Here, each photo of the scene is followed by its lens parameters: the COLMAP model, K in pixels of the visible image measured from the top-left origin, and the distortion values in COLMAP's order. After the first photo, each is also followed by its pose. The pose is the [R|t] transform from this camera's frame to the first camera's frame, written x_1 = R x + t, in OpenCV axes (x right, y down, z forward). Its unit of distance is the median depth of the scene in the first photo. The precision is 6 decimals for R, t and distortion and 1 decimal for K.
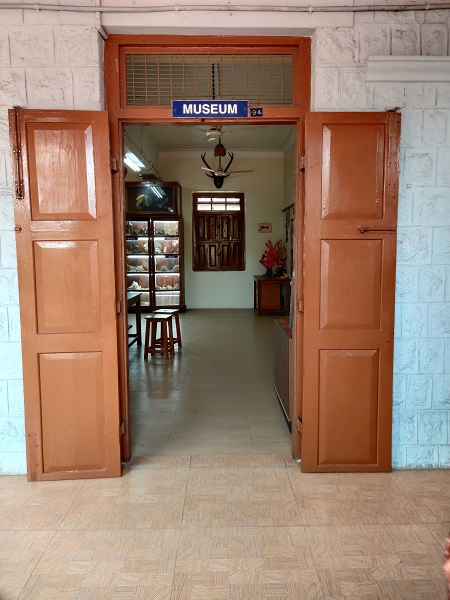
lens RADIAL K [[466.1, 0, 226.3], [0, 466.1, 299.5], [0, 0, 1]] dist [0.015122, 0.002211]
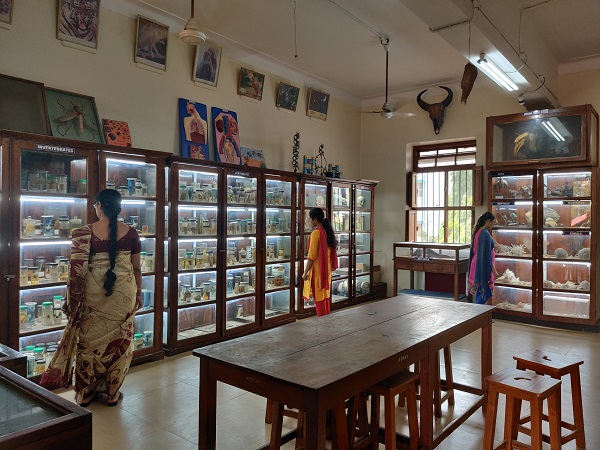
lens RADIAL K [[466.1, 0, 300.3], [0, 466.1, 223.1], [0, 0, 1]] dist [0.015122, 0.002211]
pose [[0.785700, 0.013733, -0.618455, -0.025824], [-0.077696, 0.994028, -0.076633, -0.032506], [0.613709, 0.108262, 0.782075, 0.328121]]
